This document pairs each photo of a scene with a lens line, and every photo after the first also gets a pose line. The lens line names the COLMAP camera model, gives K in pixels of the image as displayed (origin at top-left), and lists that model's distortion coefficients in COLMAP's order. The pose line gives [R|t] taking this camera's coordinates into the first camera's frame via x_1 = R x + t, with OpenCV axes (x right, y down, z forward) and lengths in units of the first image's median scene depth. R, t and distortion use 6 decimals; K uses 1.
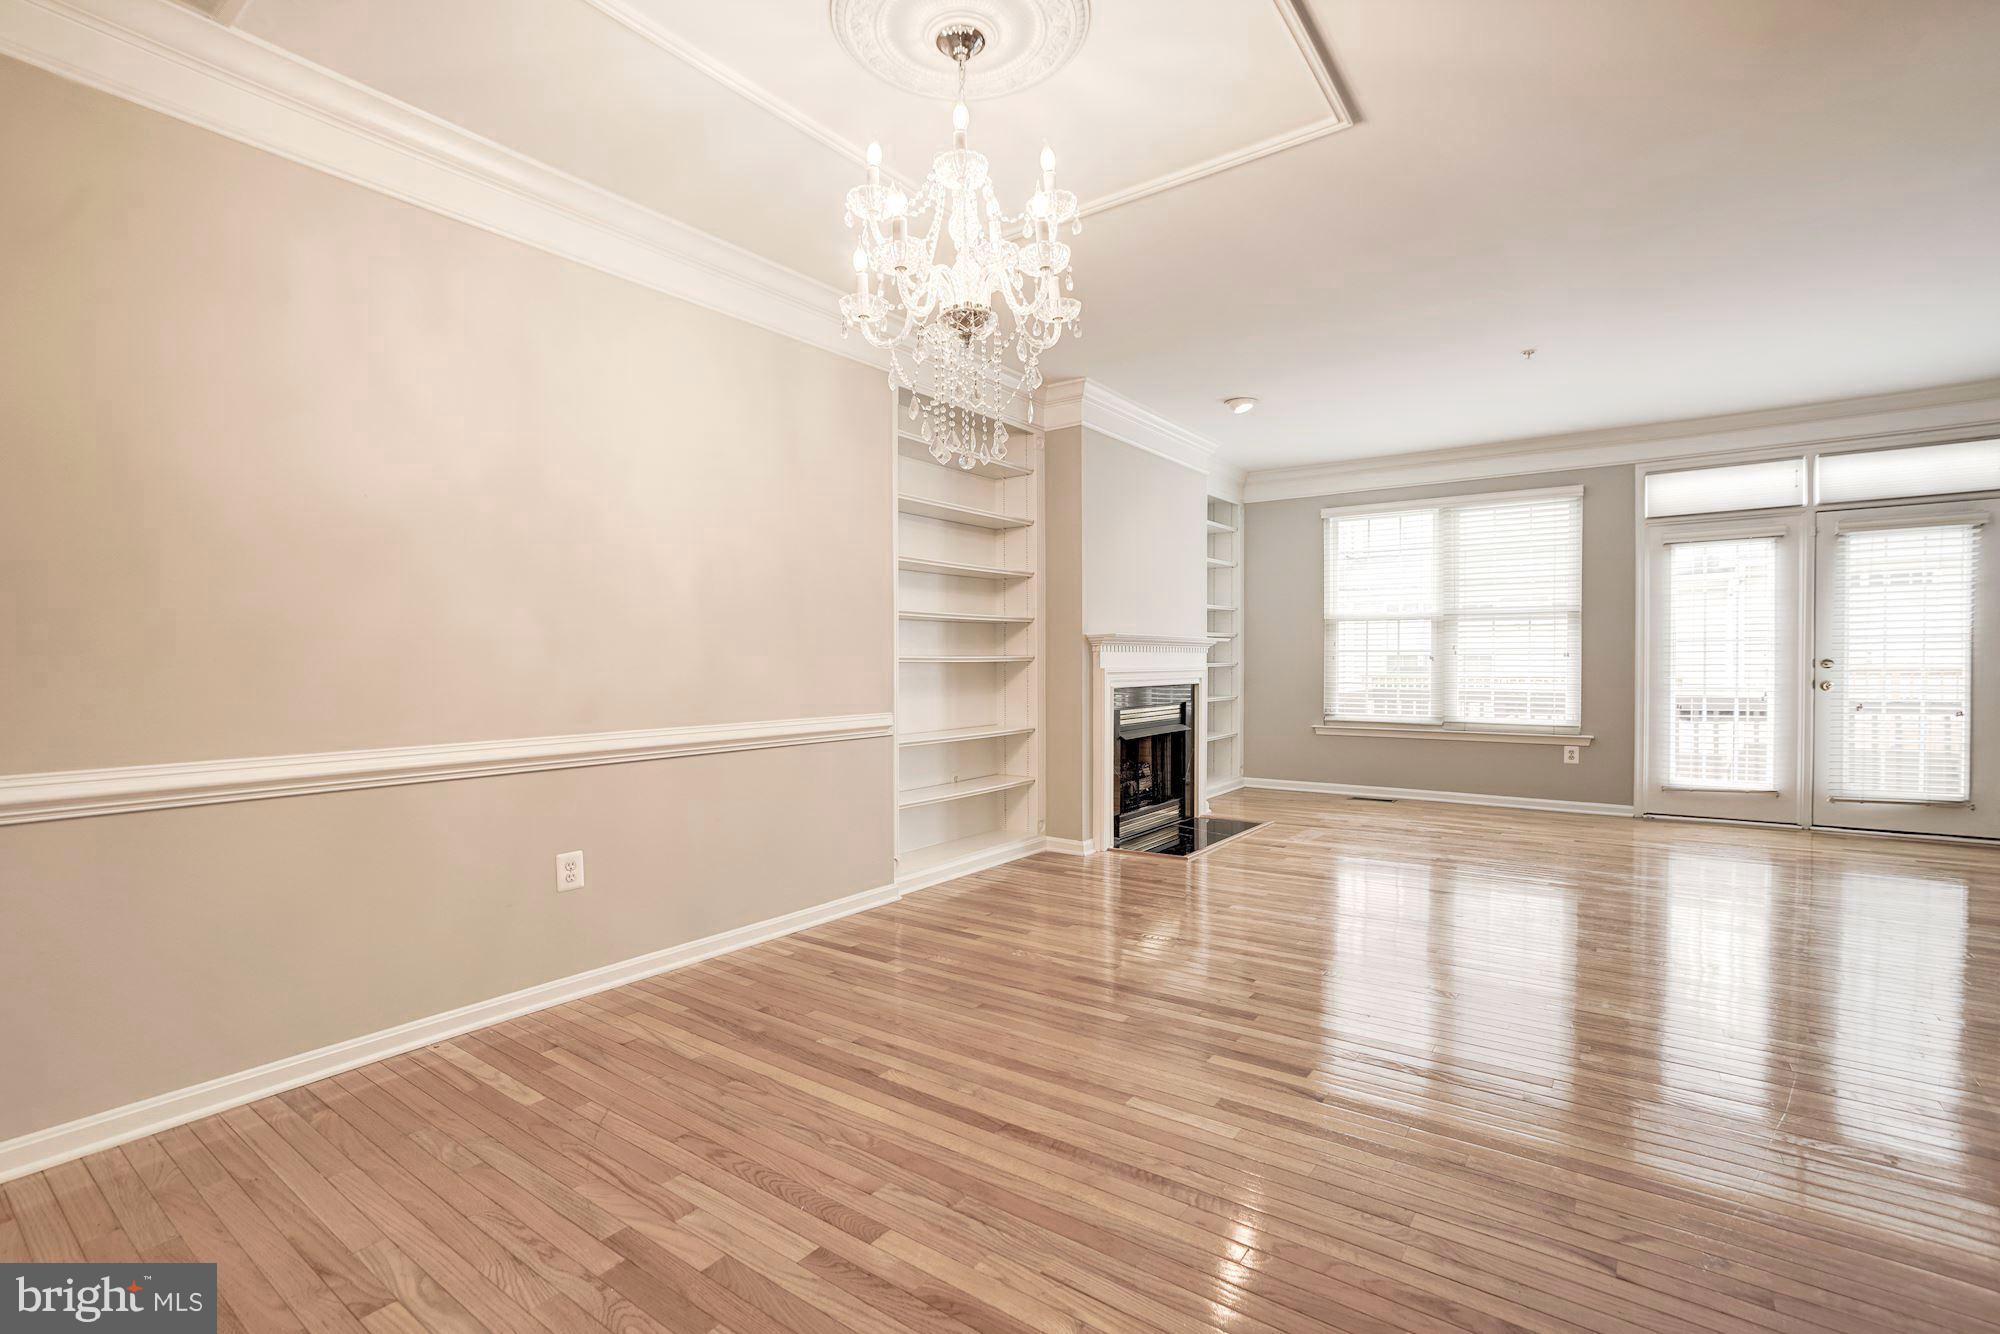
lens RADIAL K [[863.4, 0, 1082.7], [0, 863.4, 678.6], [0, 0, 1]] dist [-0.012329, 0.005654]
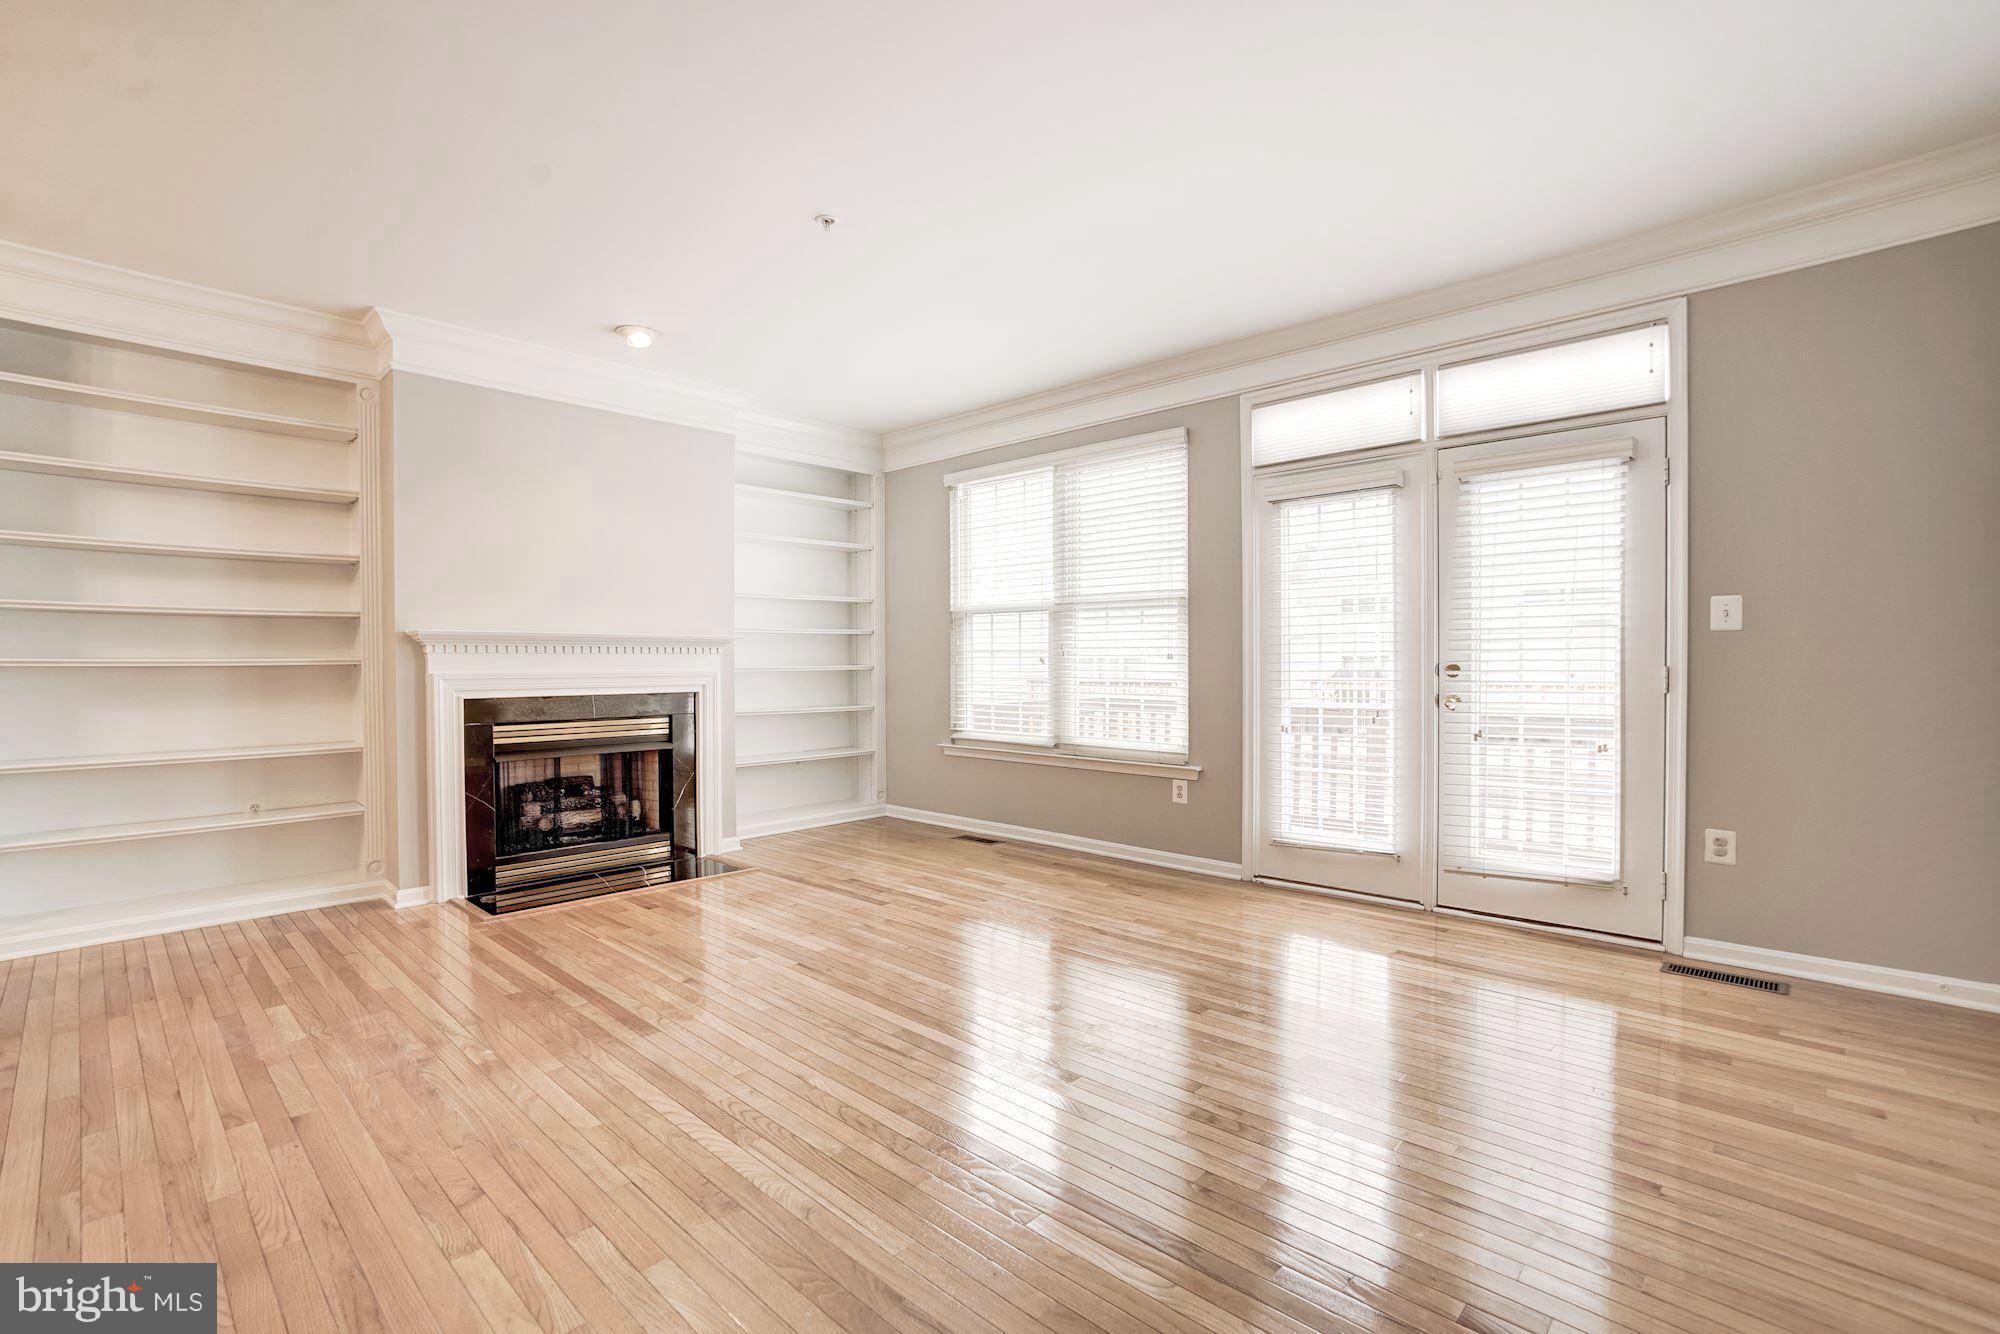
lens RADIAL K [[873.0, 0, 1171.8], [0, 873.0, 670.5], [0, 0, 1]] dist [-0.037805, 0.015099]
pose [[0.991439, 0.003931, -0.130508, 0.682953], [-0.005269, 0.999937, -0.009907, -0.008373], [0.130461, 0.010510, 0.991398, 0.264609]]
